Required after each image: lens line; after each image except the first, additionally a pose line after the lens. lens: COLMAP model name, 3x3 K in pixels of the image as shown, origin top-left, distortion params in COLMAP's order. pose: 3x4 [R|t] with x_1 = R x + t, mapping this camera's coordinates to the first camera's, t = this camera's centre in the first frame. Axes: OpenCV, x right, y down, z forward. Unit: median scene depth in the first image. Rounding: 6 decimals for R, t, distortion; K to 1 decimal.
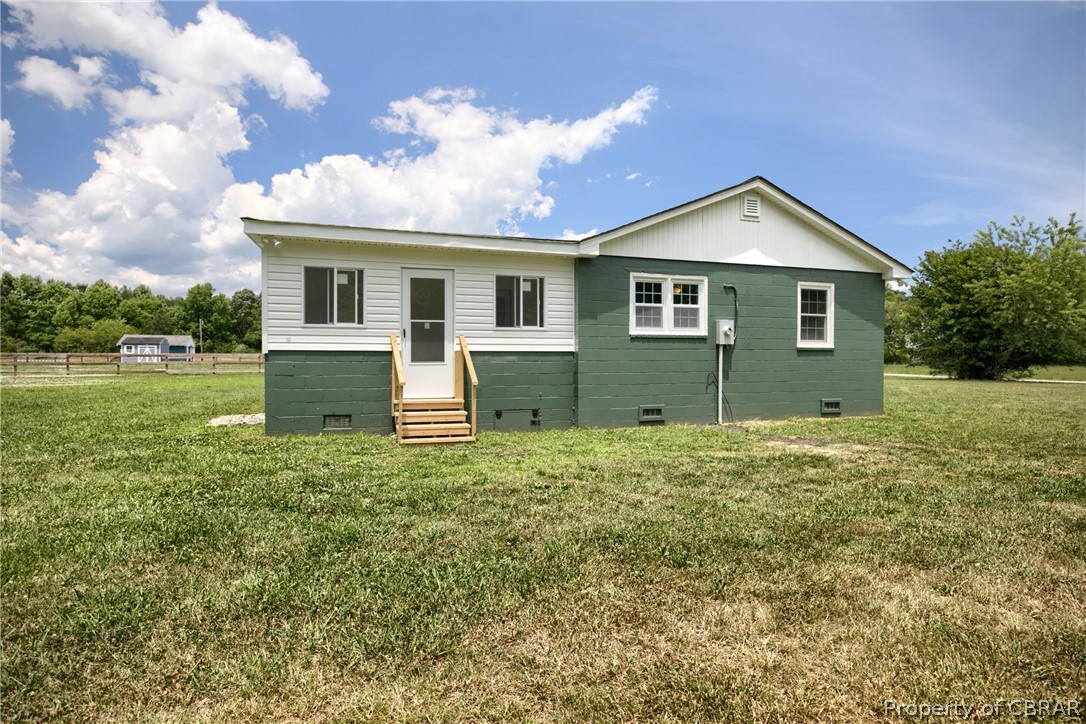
lens RADIAL K [[585.5, 0, 538.1], [0, 585.5, 364.1], [0, 0, 1]] dist [-0.015486, 0.004608]
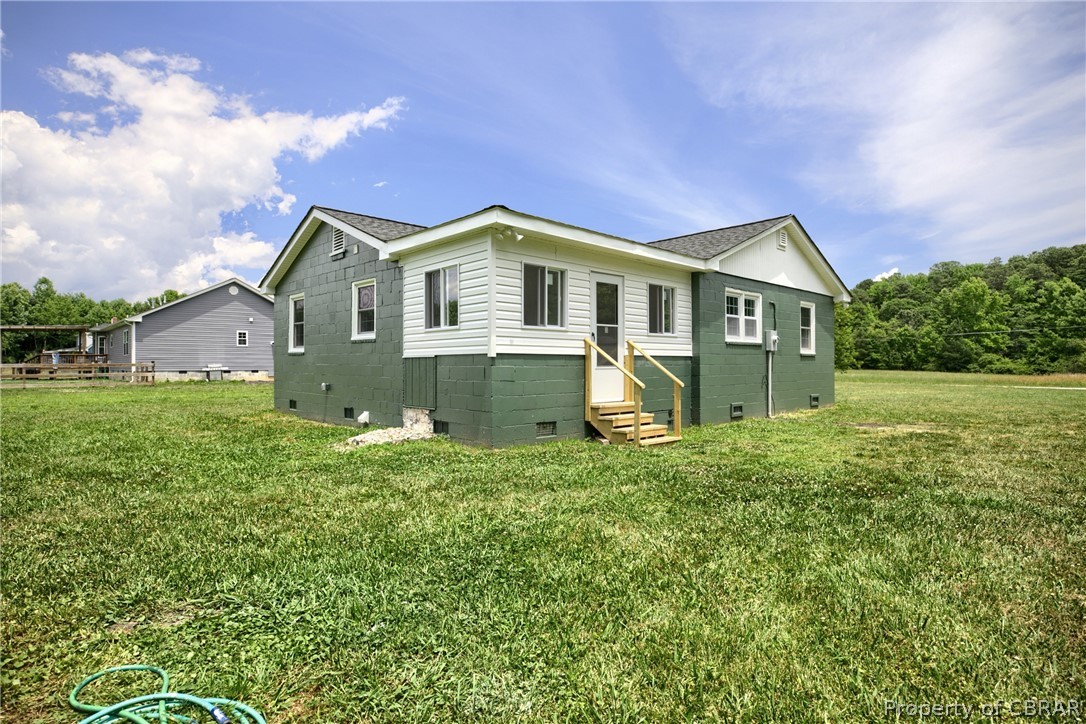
lens RADIAL K [[585.5, 0, 544.2], [0, 585.5, 365.5], [0, 0, 1]] dist [-0.015486, 0.004608]
pose [[0.900463, -0.005808, 0.434894, -0.580751], [0.012724, 0.999835, -0.012993, 0.005828], [-0.434746, 0.017234, 0.900388, 0.111894]]
